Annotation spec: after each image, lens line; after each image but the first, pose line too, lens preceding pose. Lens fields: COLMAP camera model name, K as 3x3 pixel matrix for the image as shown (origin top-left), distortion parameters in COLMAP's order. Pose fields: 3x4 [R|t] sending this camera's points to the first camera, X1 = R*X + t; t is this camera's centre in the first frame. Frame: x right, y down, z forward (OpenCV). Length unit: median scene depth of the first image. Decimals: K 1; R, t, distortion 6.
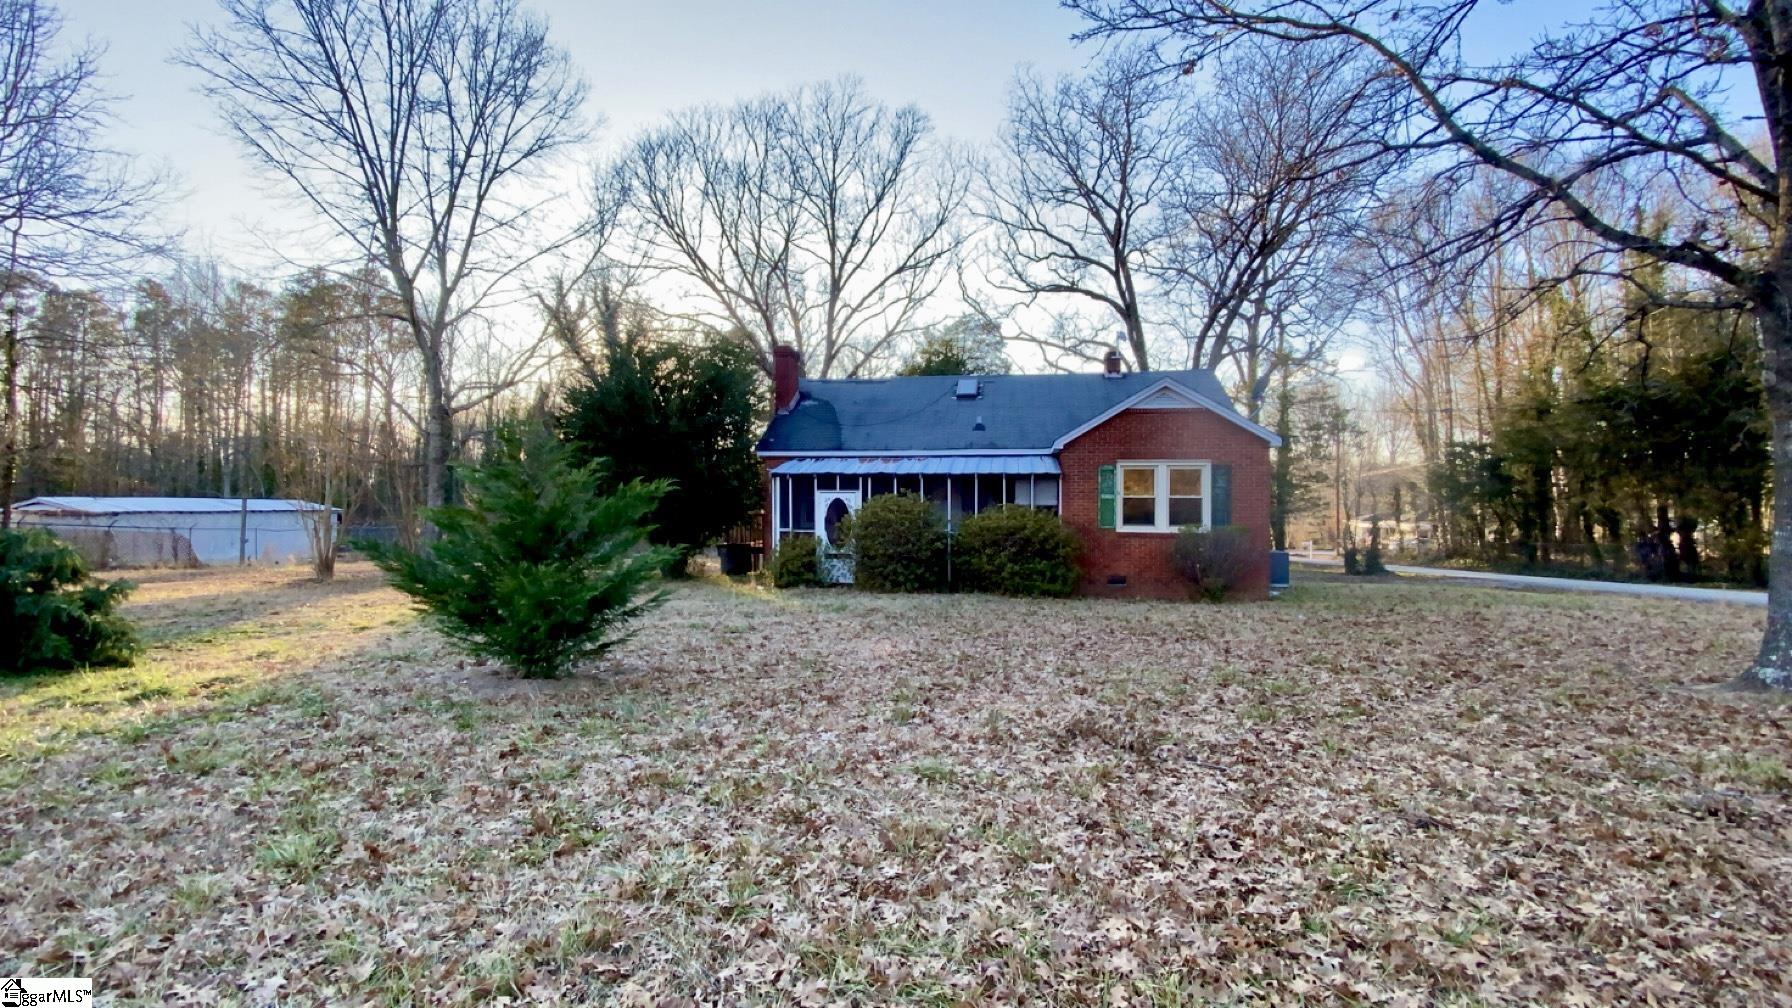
lens RADIAL K [[1395.5, 0, 859.5], [0, 1395.5, 508.3], [0, 0, 1]] dist [0.102911, -0.260351]
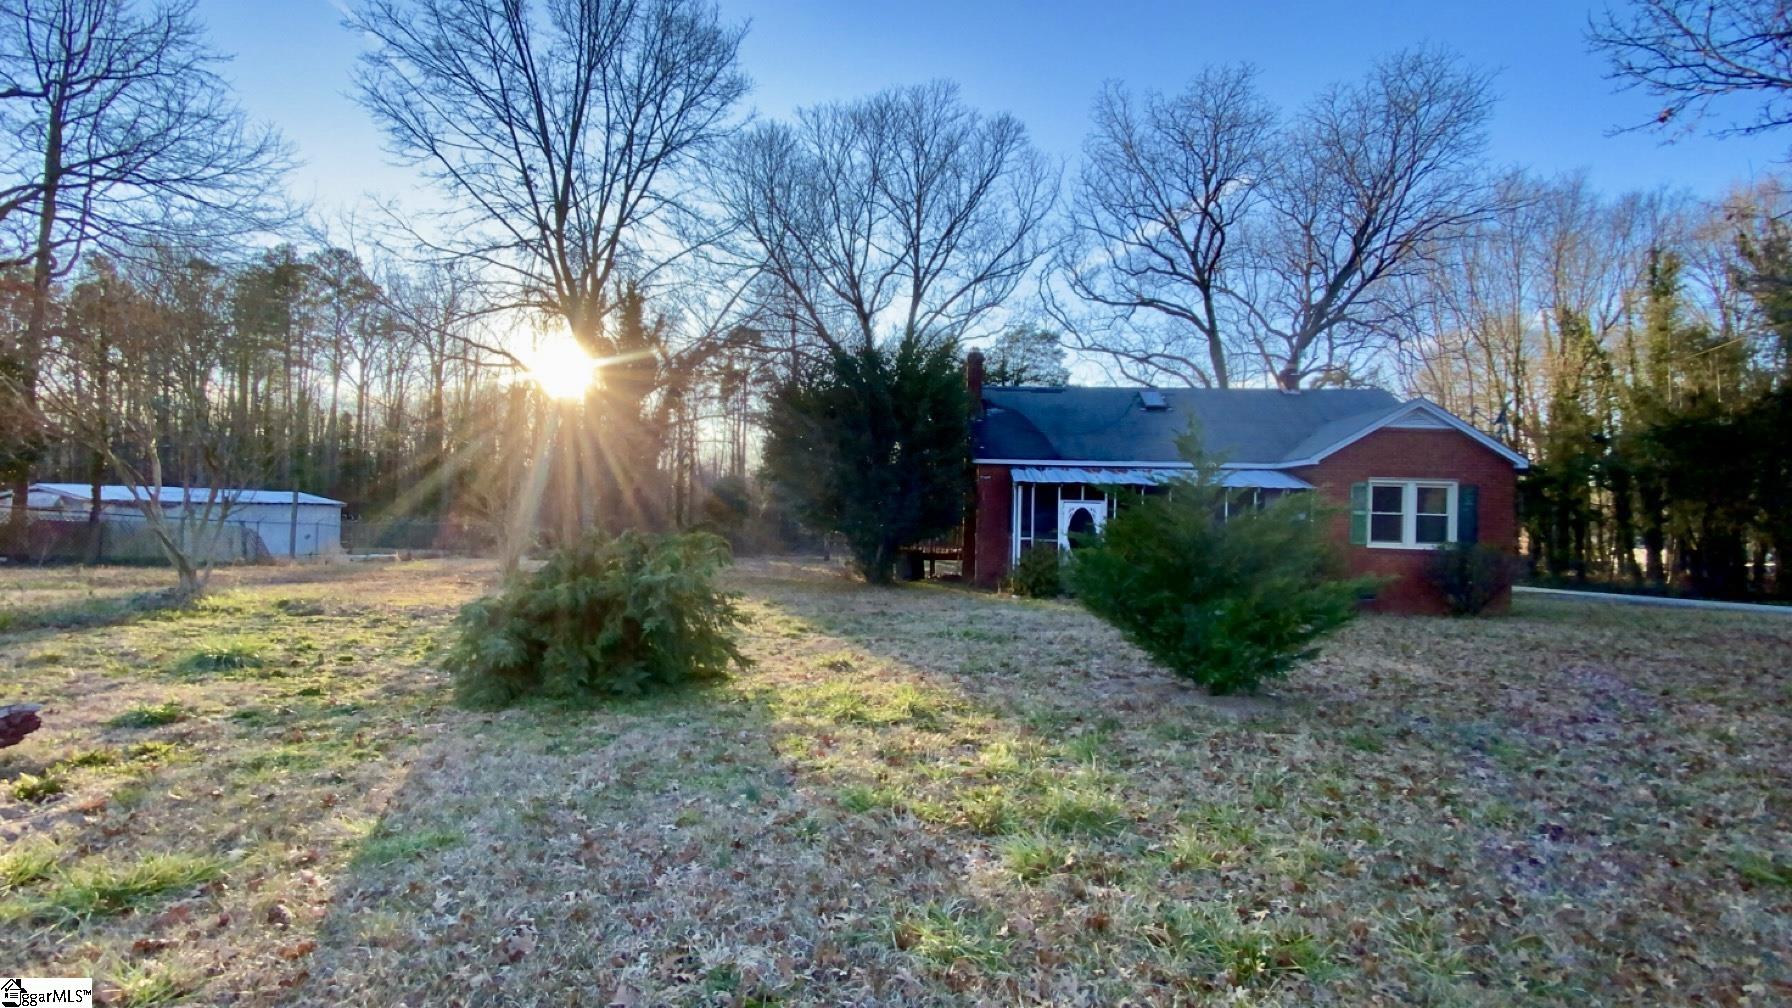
lens RADIAL K [[1395.5, 0, 859.5], [0, 1395.5, 508.3], [0, 0, 1]] dist [0.102911, -0.260351]
pose [[0.991320, 0.020314, 0.129894, -0.289020], [-0.020287, 0.999793, -0.001530, -0.002279], [-0.129898, -0.001119, 0.991527, 0.023944]]
